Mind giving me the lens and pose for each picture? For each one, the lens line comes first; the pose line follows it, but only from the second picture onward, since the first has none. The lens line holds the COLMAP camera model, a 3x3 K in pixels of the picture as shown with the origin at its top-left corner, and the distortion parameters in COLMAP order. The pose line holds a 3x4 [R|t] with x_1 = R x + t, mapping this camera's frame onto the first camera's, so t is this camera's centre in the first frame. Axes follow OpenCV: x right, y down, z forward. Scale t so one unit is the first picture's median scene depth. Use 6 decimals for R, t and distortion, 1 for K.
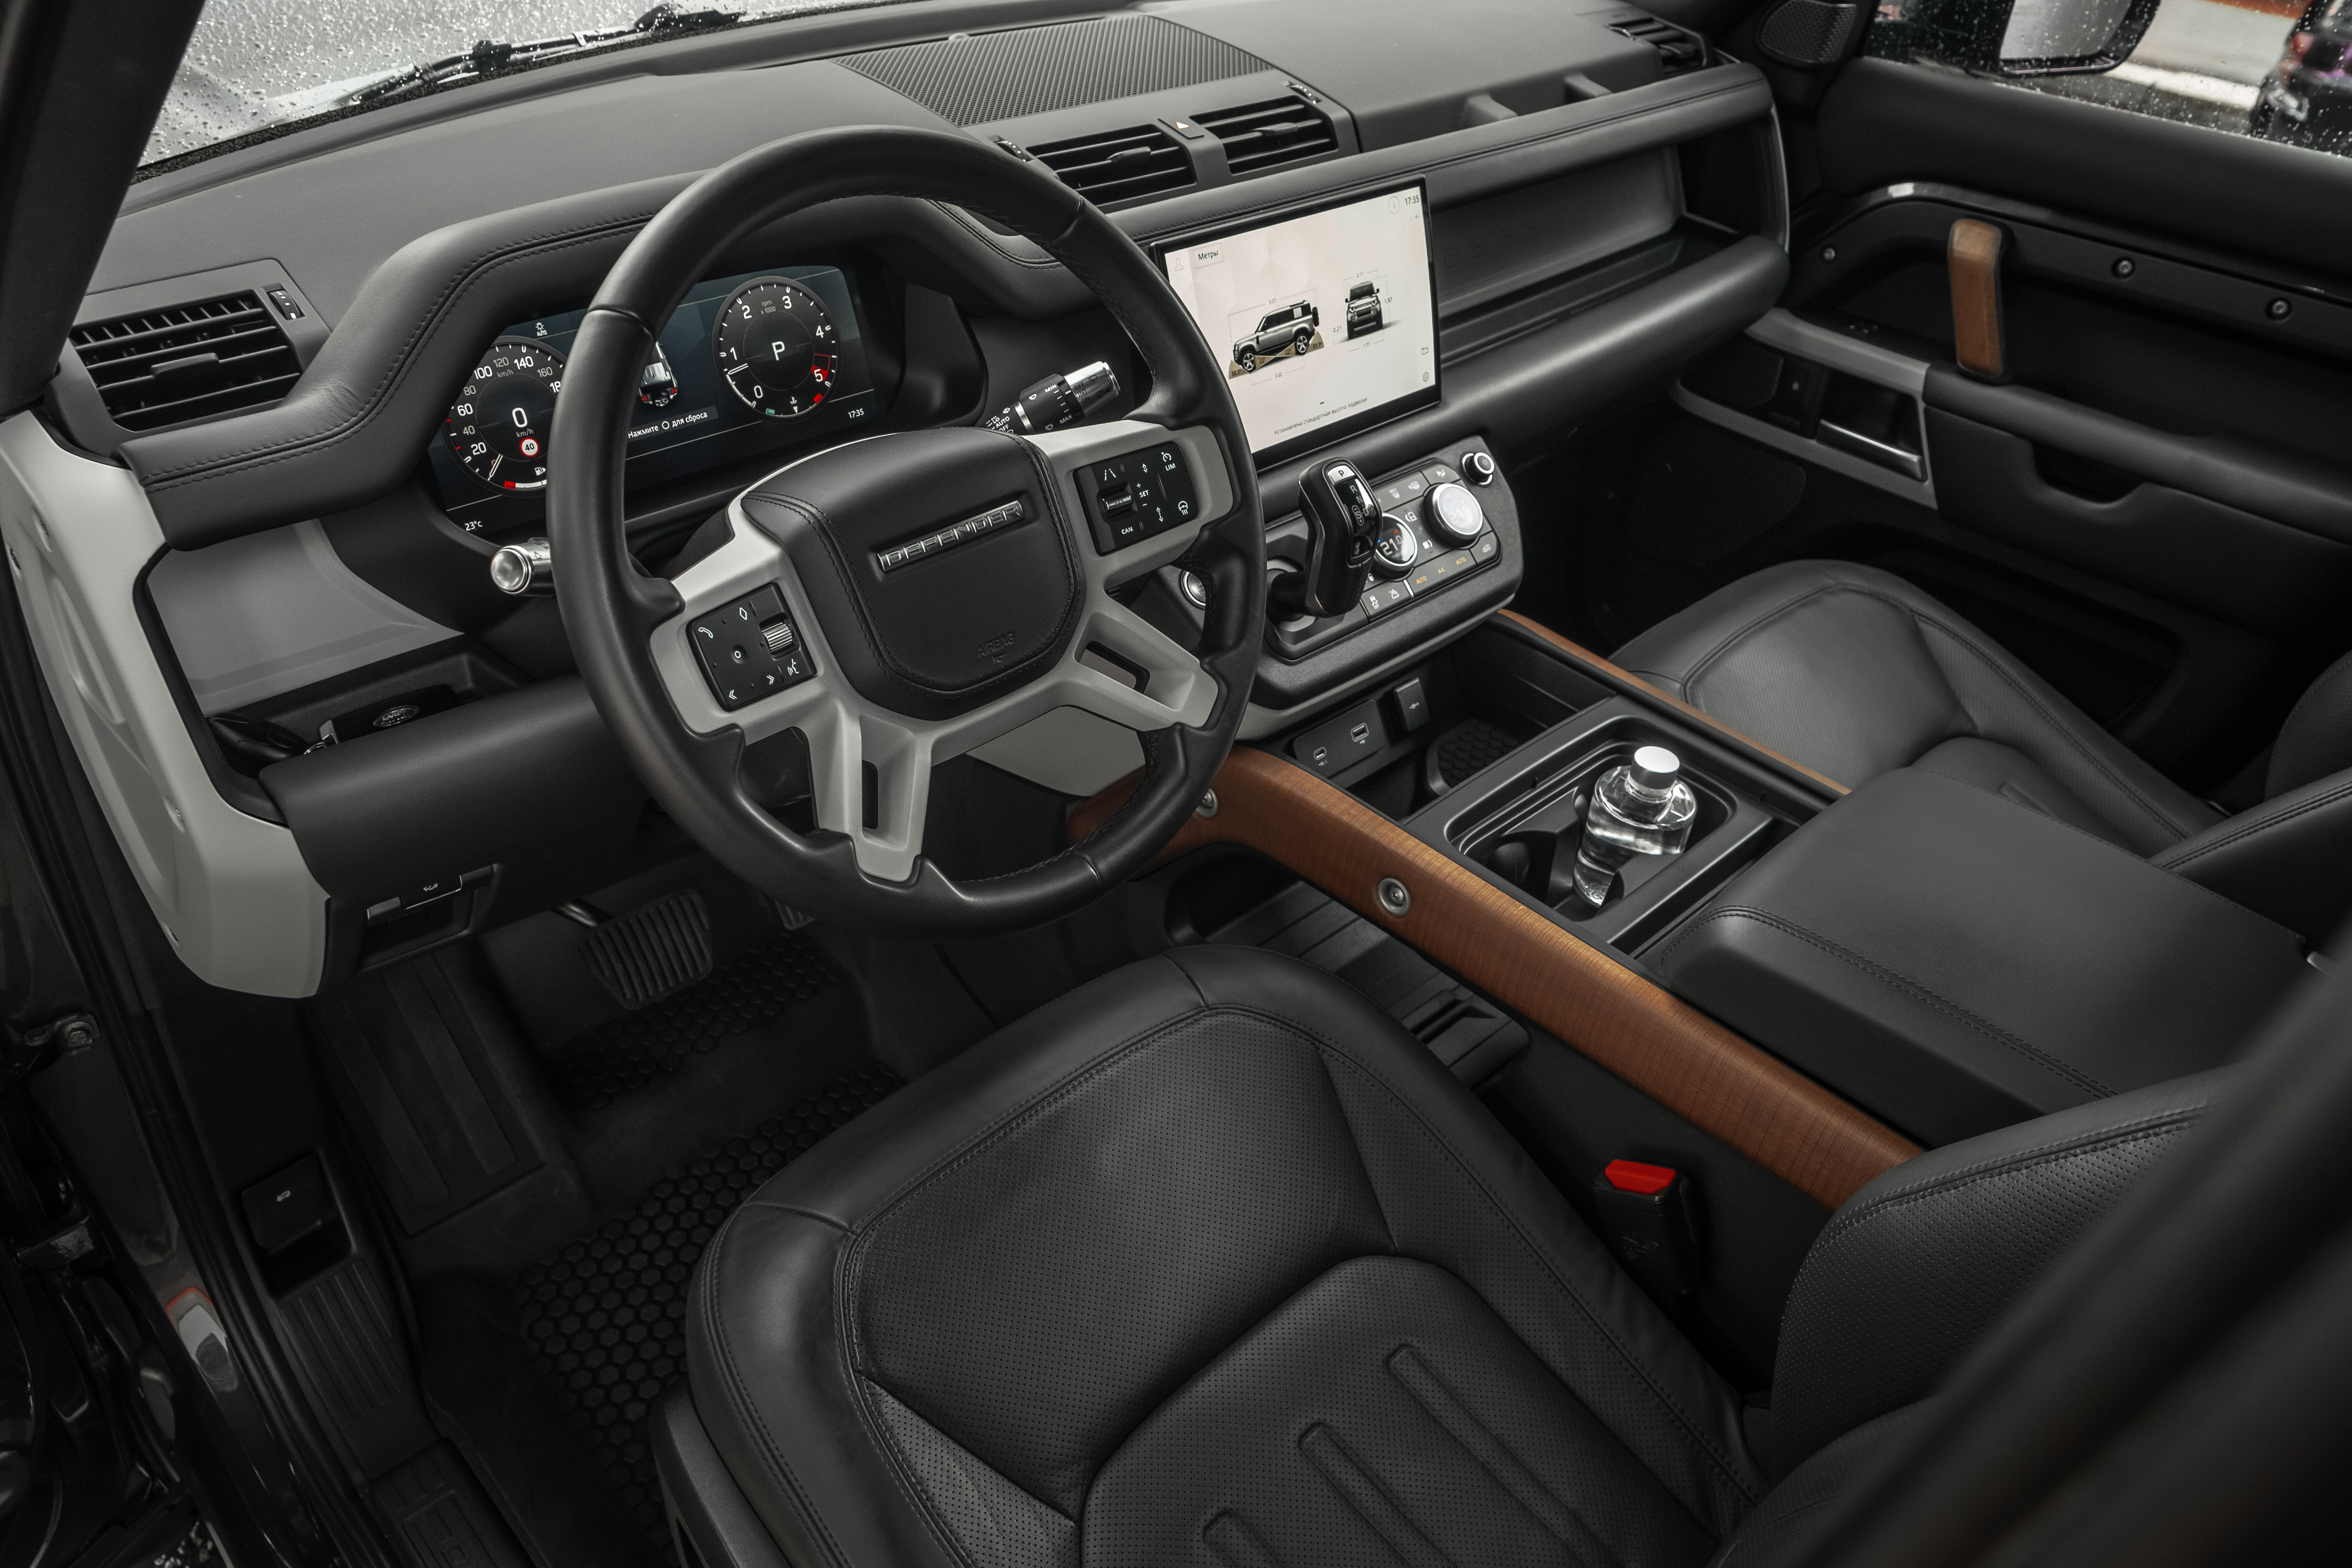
lens RADIAL K [[1637.5, 0, 1184.8], [0, 1637.5, 786.0], [0, 0, 1]] dist [-0.024981, 0.000665]
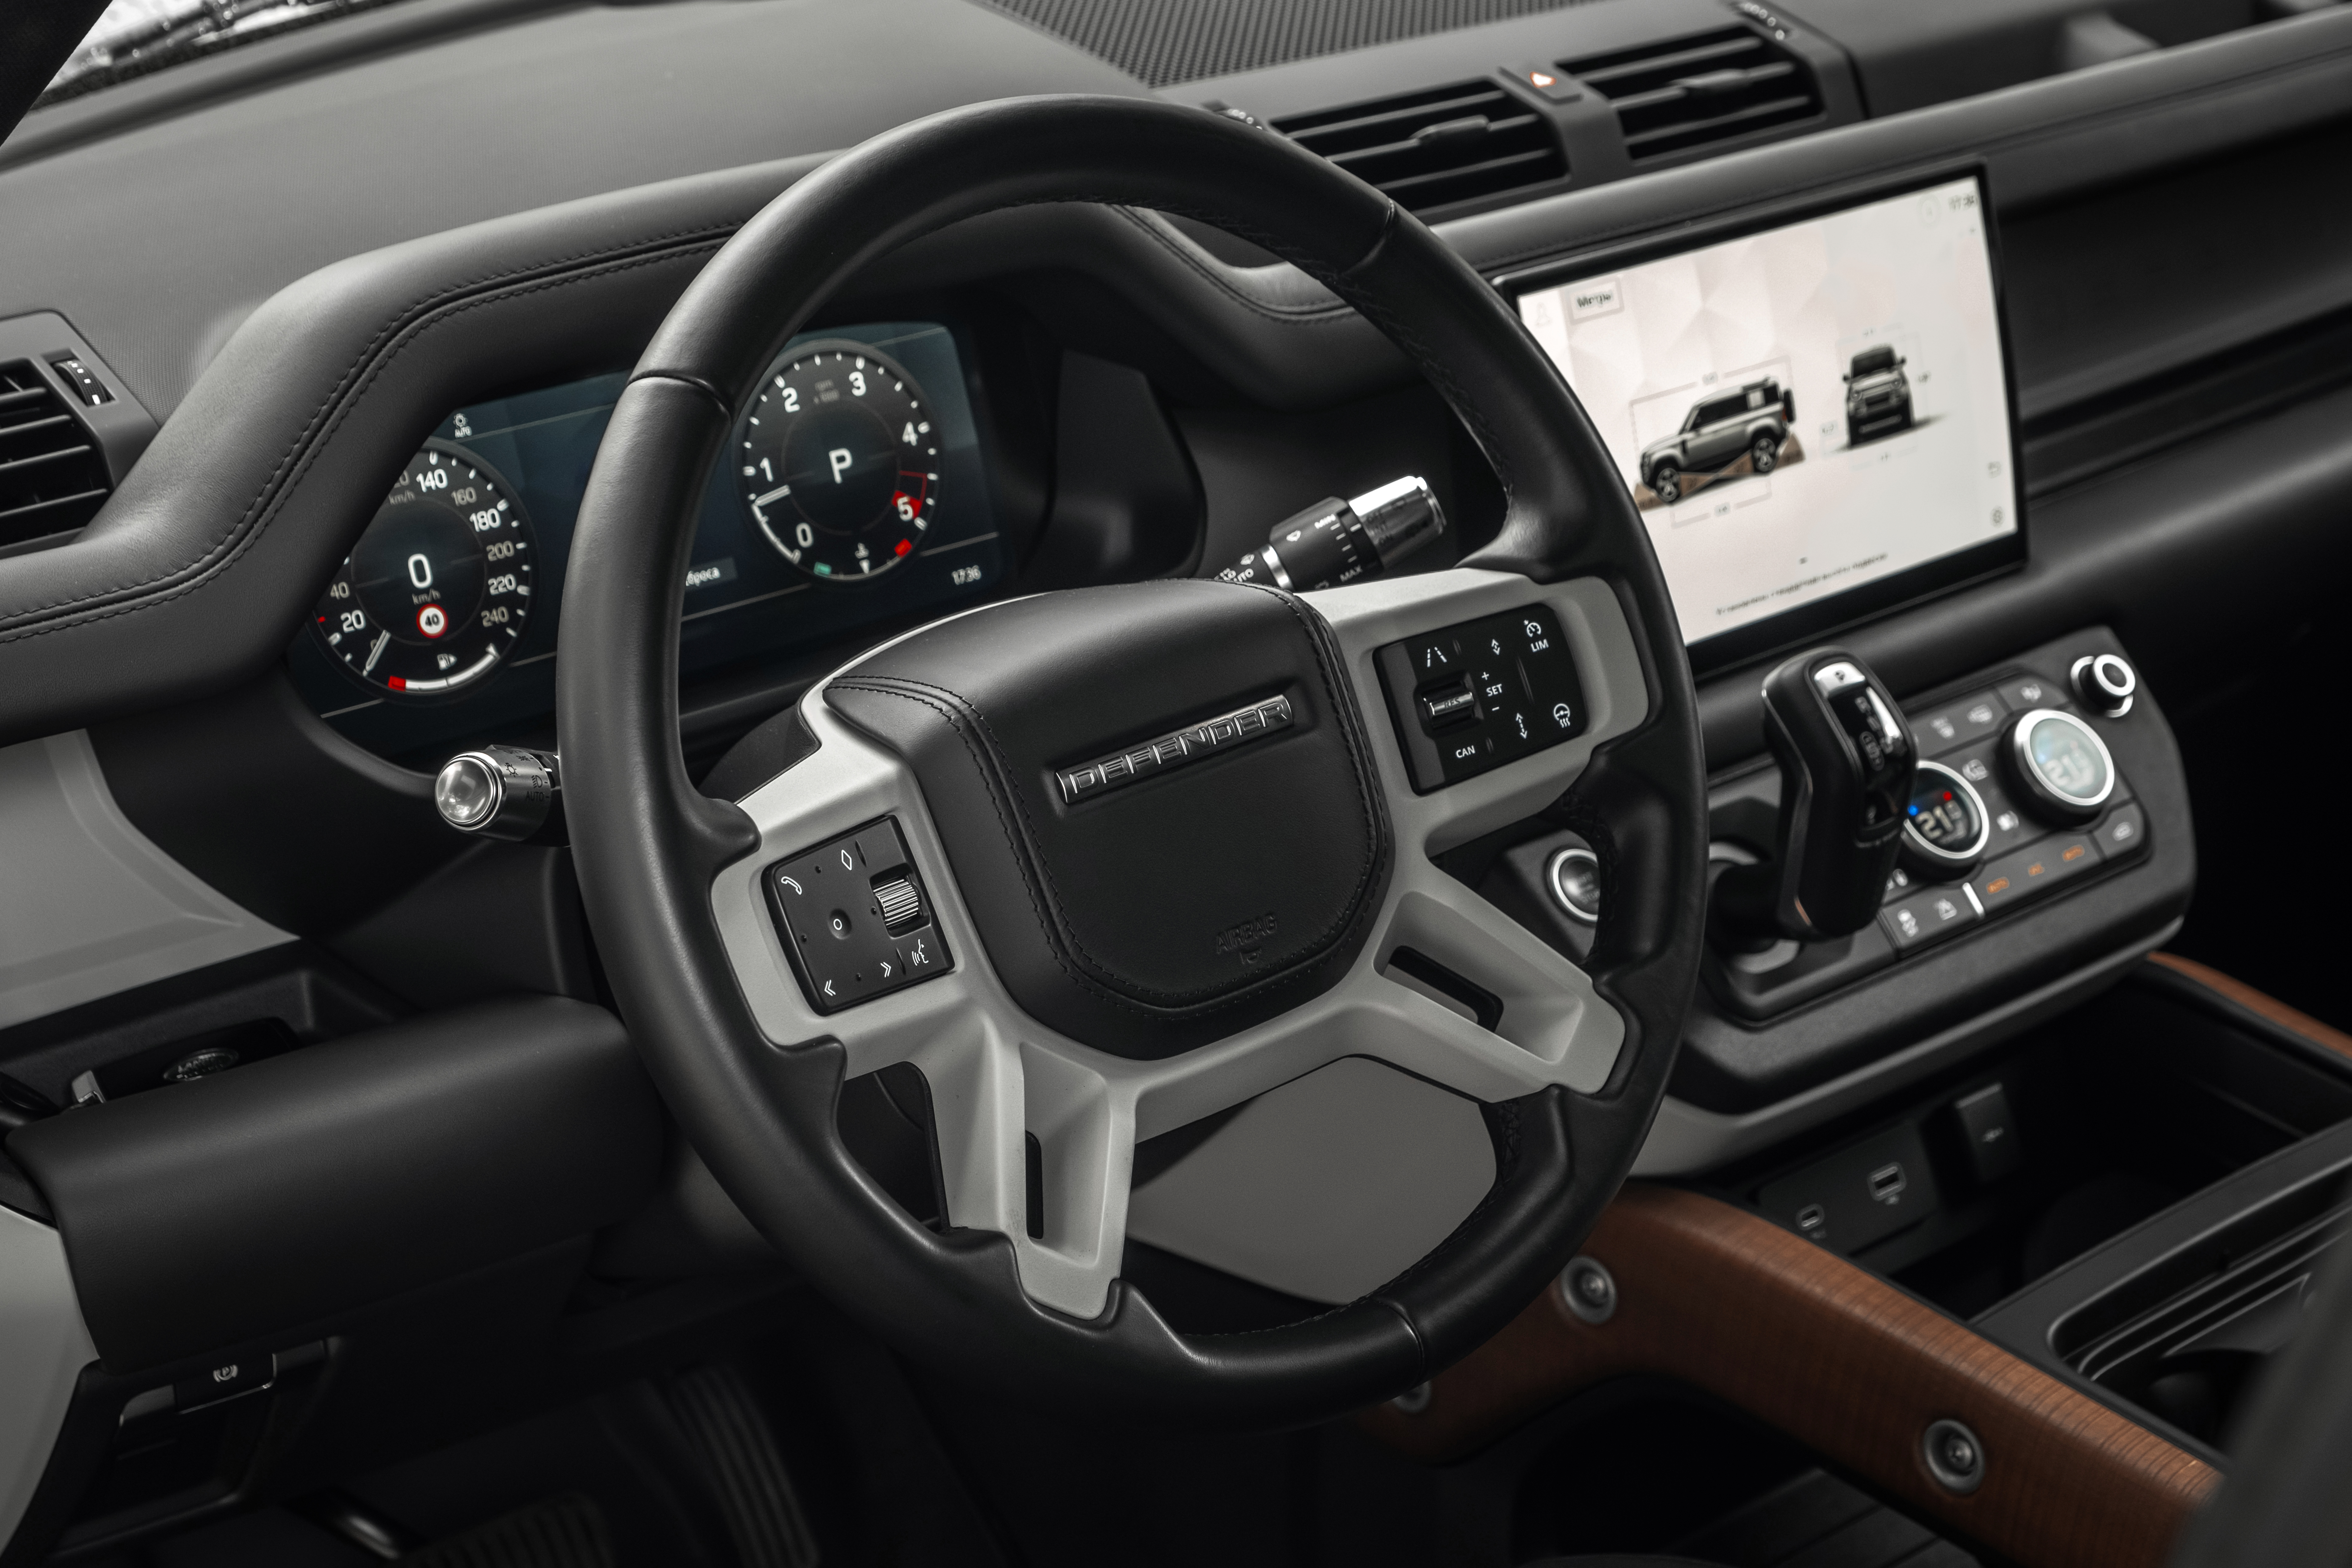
lens RADIAL K [[3836.5, 0, 1176.0], [0, 3836.5, 784.0], [0, 0, 1]] dist [-0.033417, -0.122052]
pose [[0.996684, -0.000601, -0.081369, -0.021902], [-0.015416, 0.980469, -0.196067, 0.099439], [0.079897, 0.196671, 0.977209, -0.267961]]
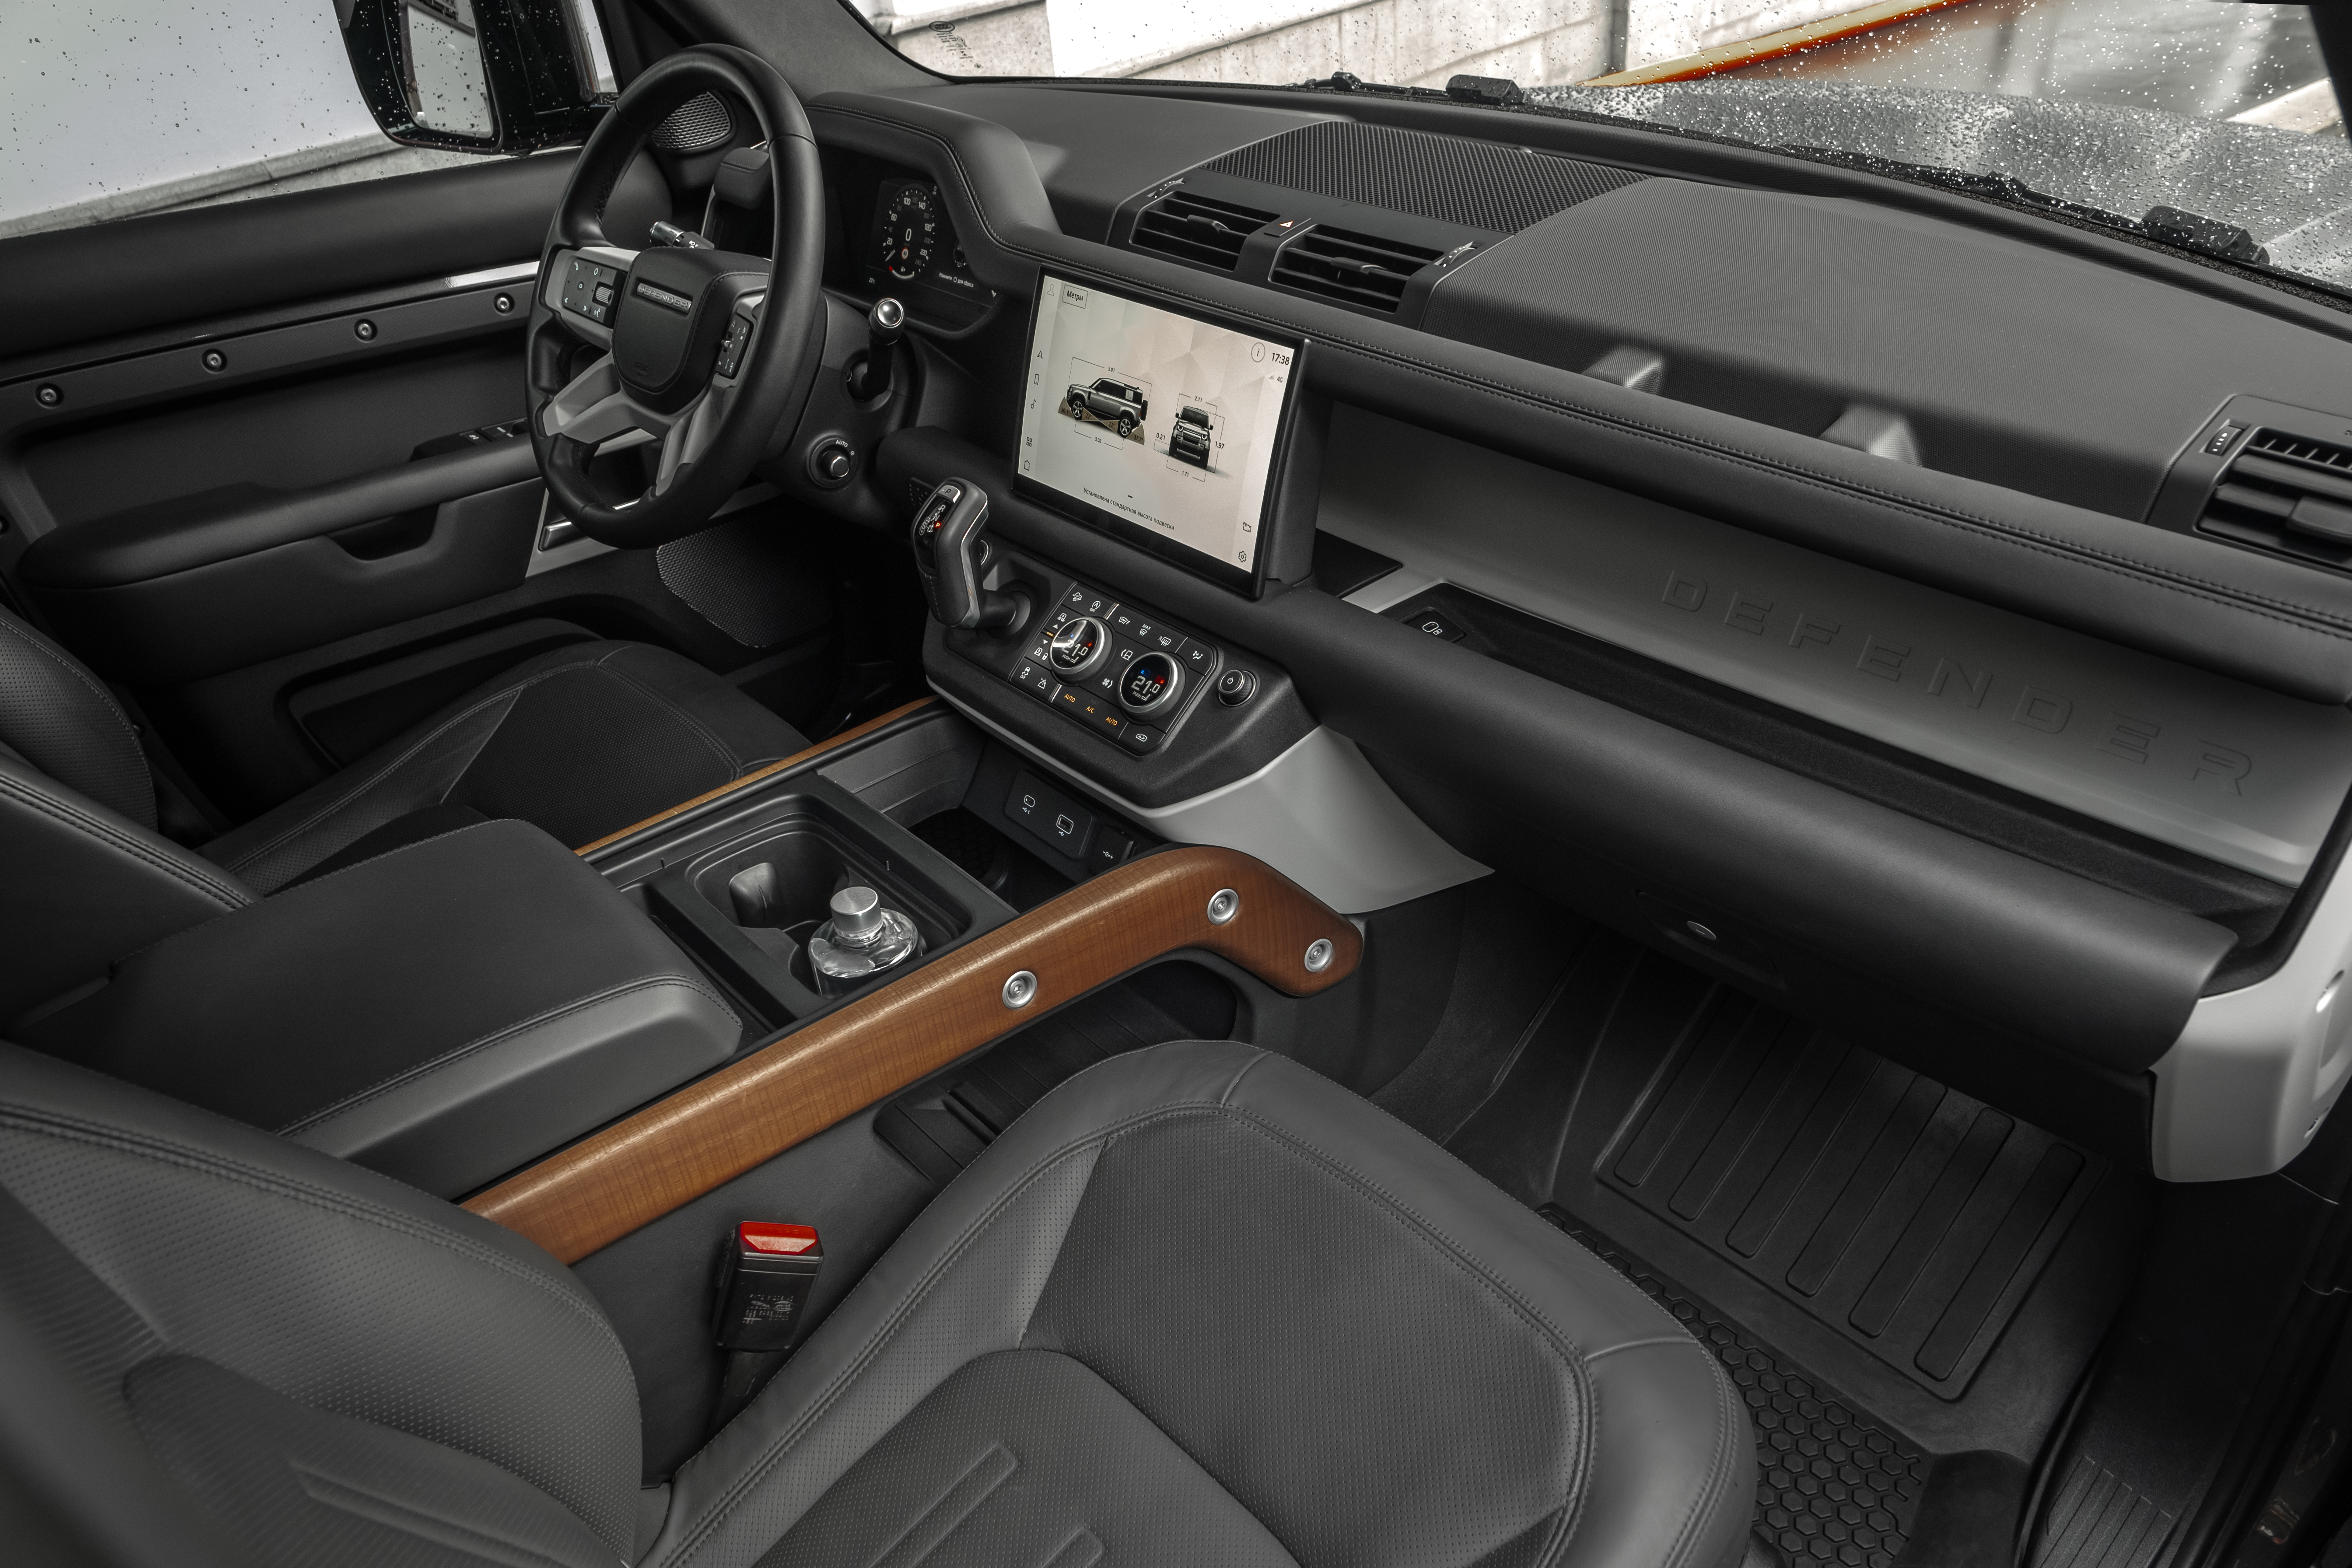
lens RADIAL K [[1637.5, 0, 1184.8], [0, 1637.5, 786.0], [0, 0, 1]] dist [-0.024981, 0.000665]
pose [[-0.024464, 0.485580, -0.873850, 1.104915], [-0.583654, 0.702734, 0.406834, -0.574250], [0.811634, 0.519978, 0.266219, 0.931438]]
